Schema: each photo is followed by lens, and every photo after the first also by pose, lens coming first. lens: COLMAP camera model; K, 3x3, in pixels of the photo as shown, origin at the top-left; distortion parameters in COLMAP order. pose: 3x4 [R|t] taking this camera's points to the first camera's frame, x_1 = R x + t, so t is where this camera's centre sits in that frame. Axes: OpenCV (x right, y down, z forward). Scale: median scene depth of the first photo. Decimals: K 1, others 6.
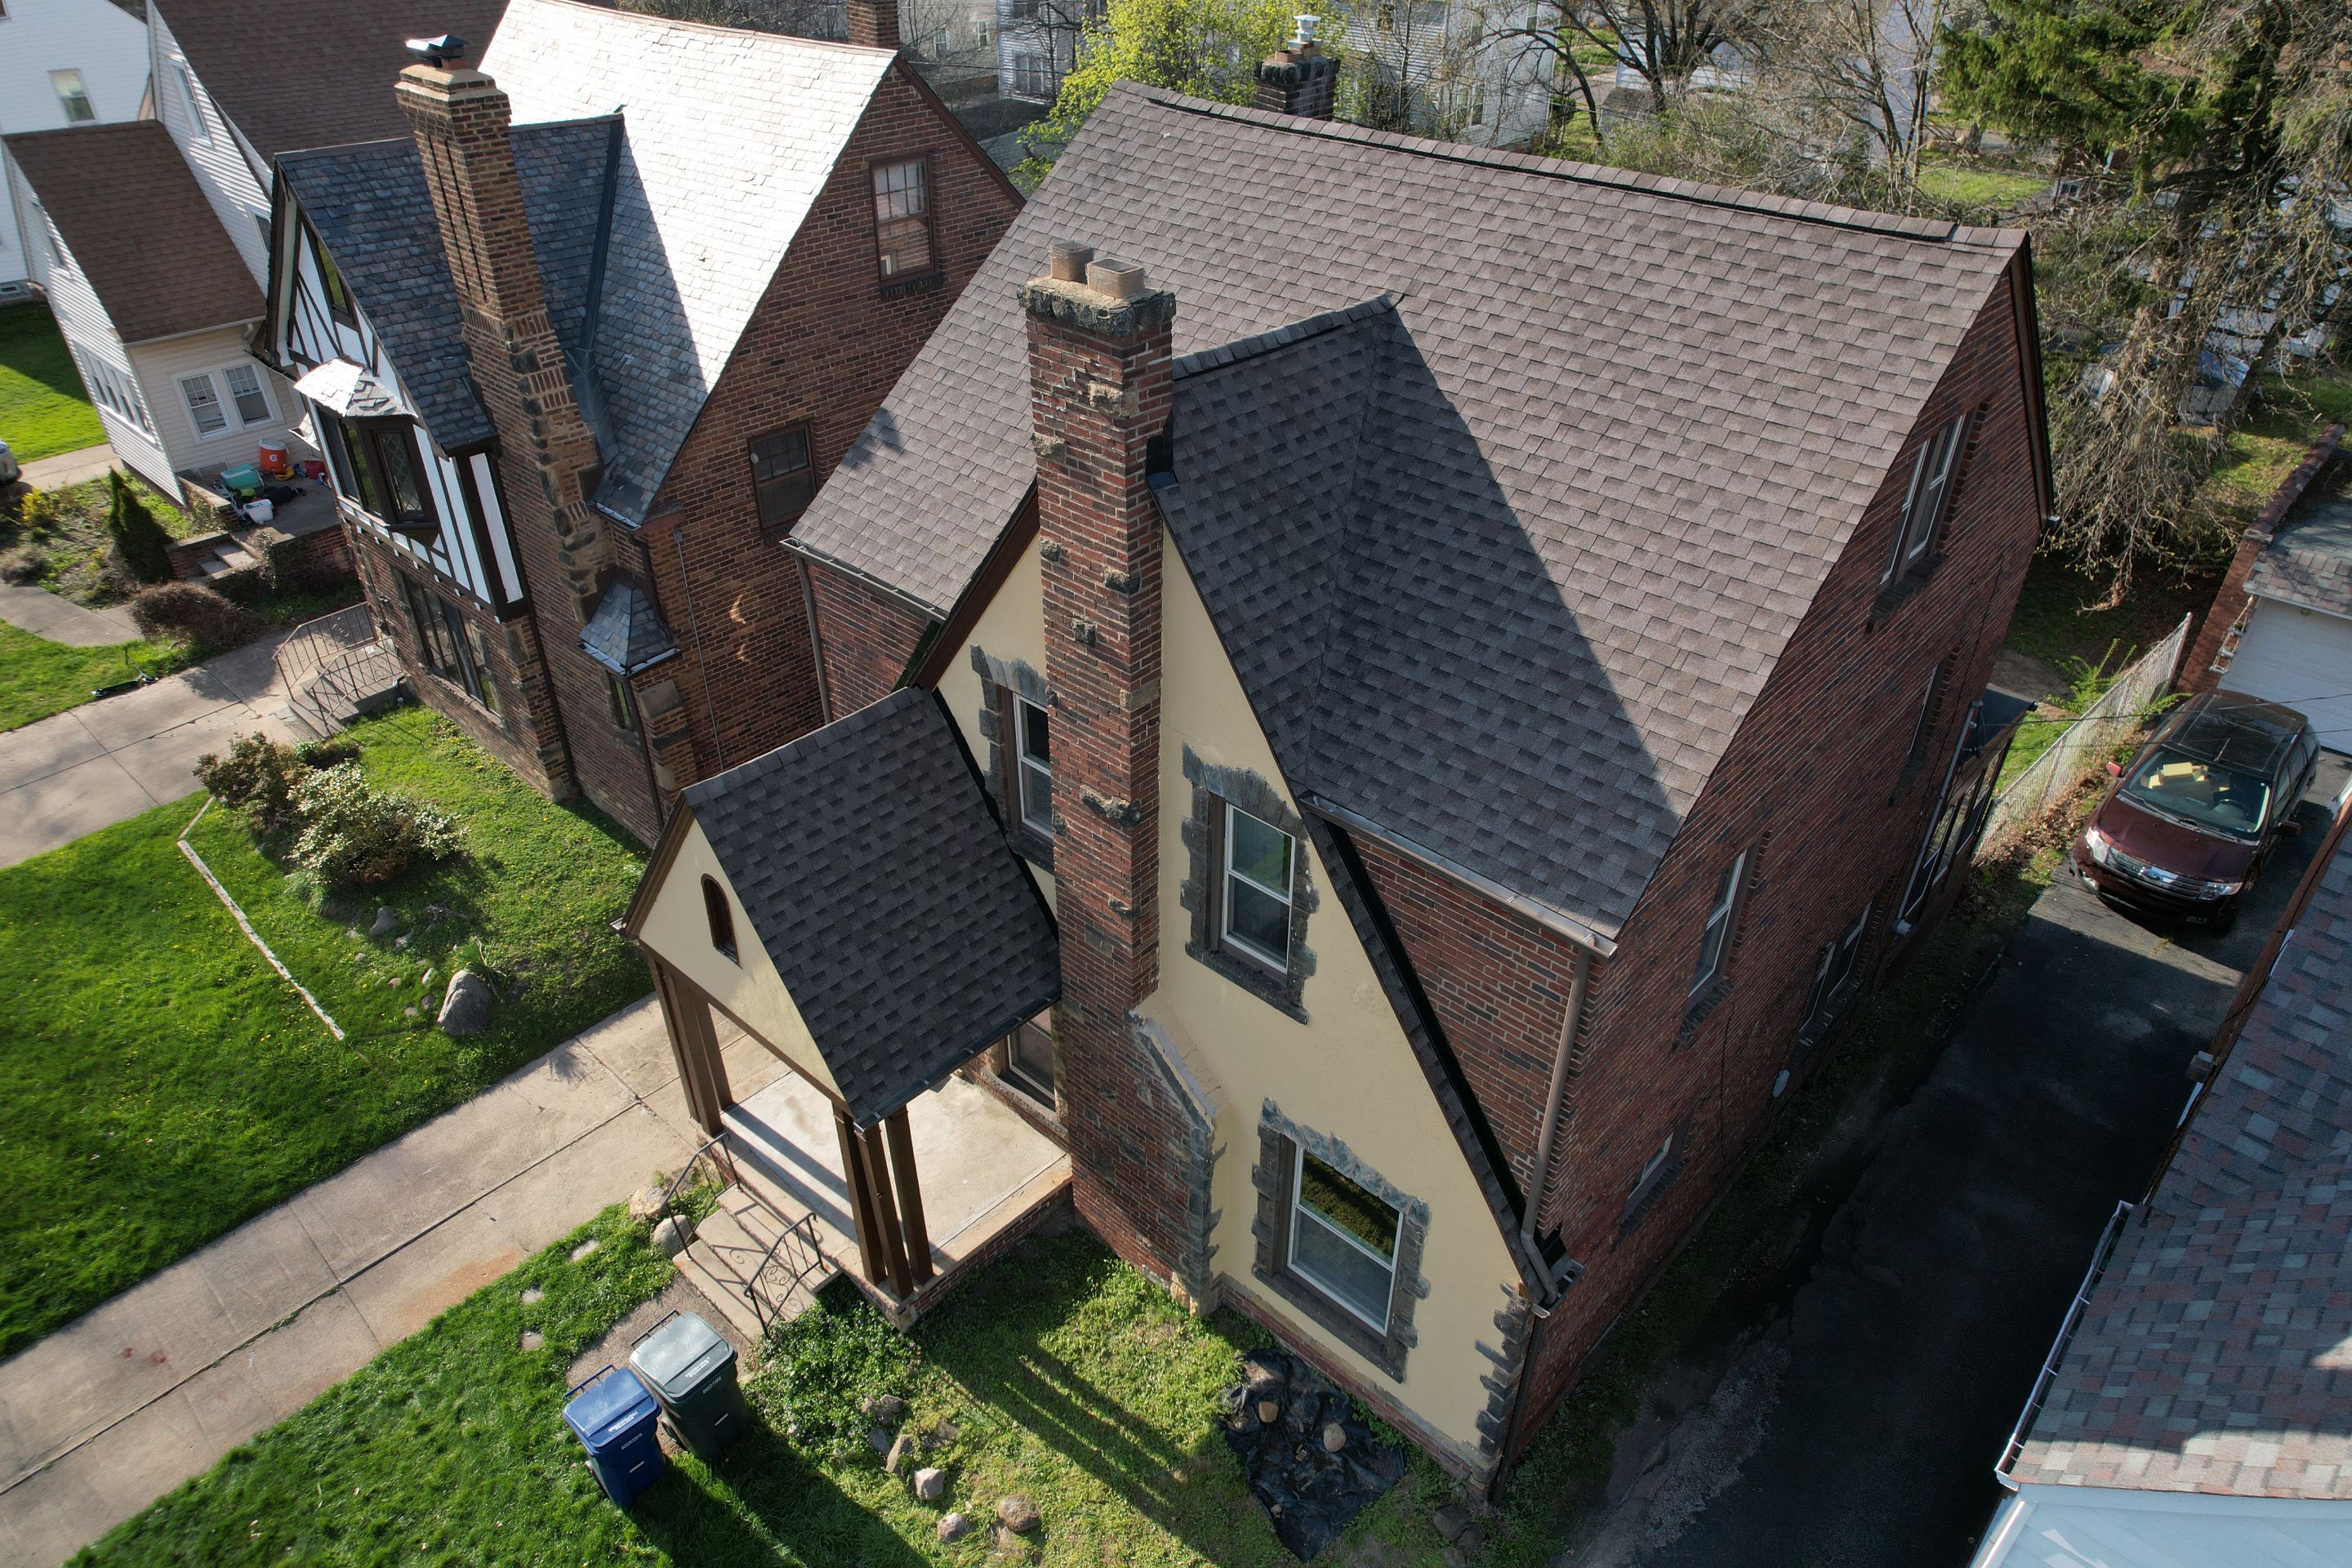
lens RADIAL K [[1499.1, 0, 1165.3], [0, 1499.1, 794.9], [0, 0, 1]] dist [-0.071956, 0.061892]
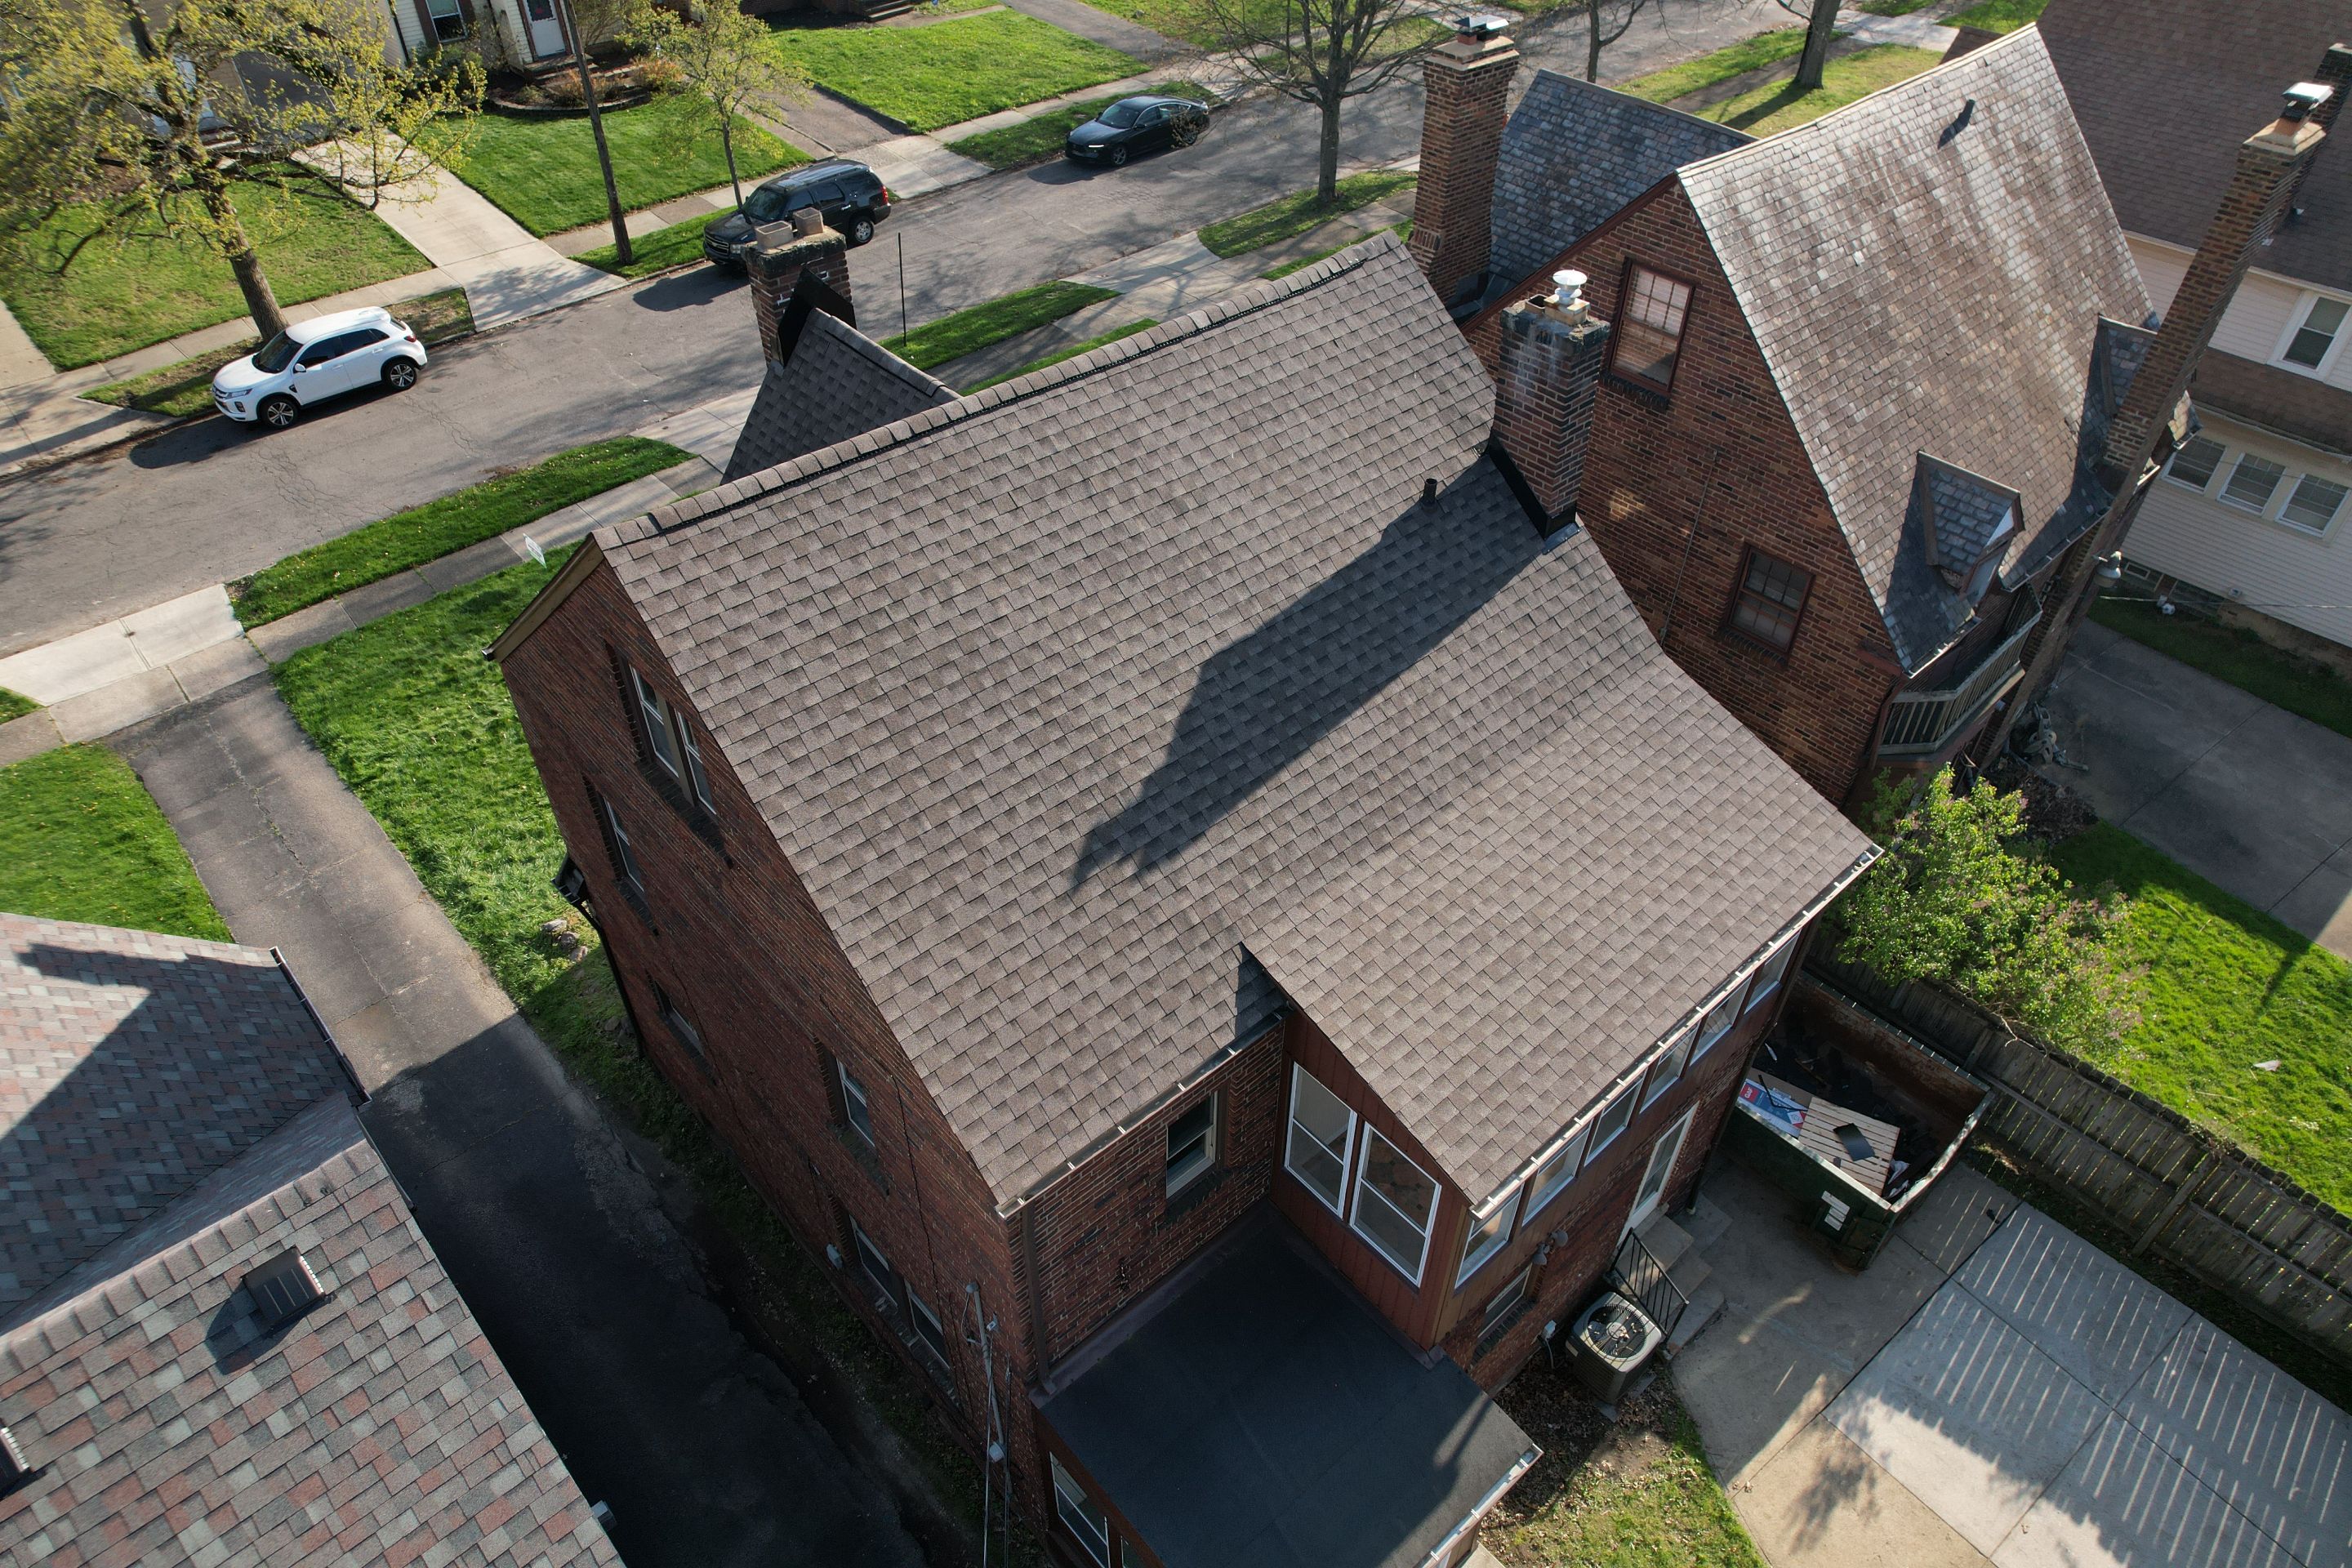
lens RADIAL K [[1497.2, 0, 1177.9], [0, 1497.2, 785.1], [0, 0, 1]] dist [-0.076570, 0.070353]
pose [[-0.083725, 0.660764, -0.745910, 1.091672], [-0.569500, 0.582520, 0.579949, -0.847093], [0.817716, 0.473352, 0.327533, 0.801470]]
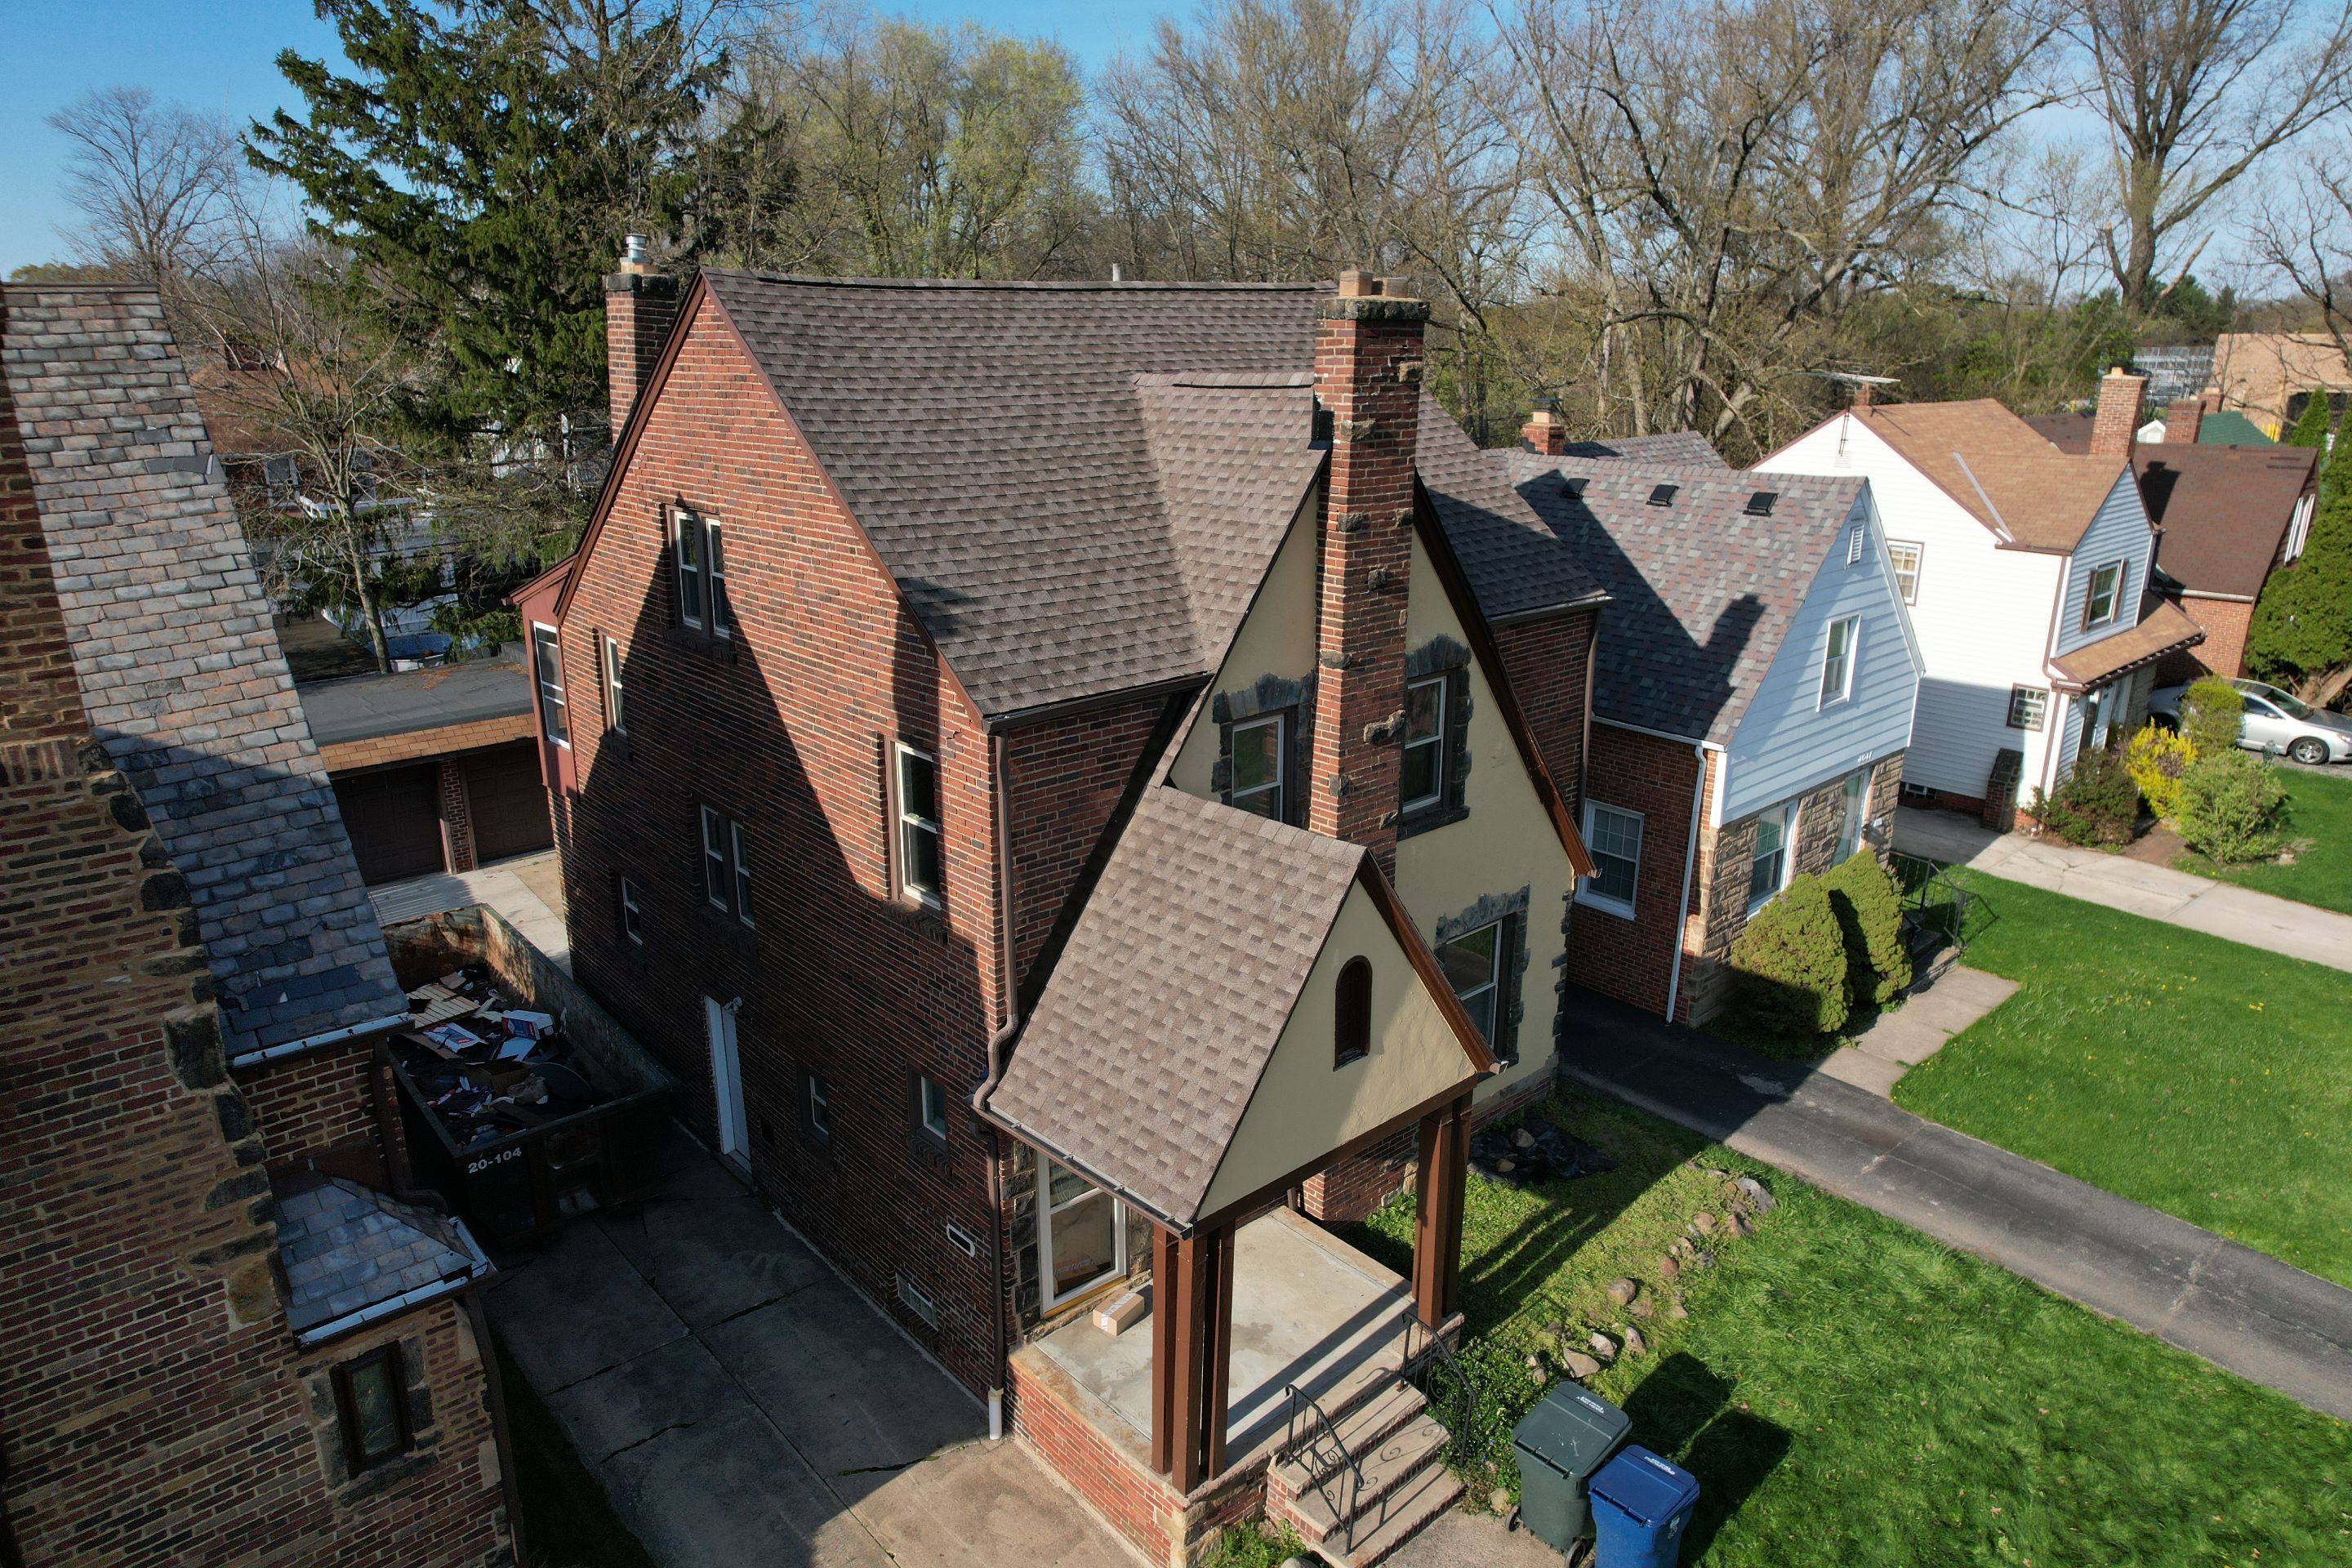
lens RADIAL K [[1495.3, 0, 1177.8], [0, 1495.3, 784.5], [0, 0, 1]] dist [-0.075763, 0.070059]
pose [[0.098382, -0.294648, 0.950528, -1.088727], [0.563163, 0.803985, 0.190933, -0.251686], [-0.820468, 0.516518, 0.245033, 0.762056]]
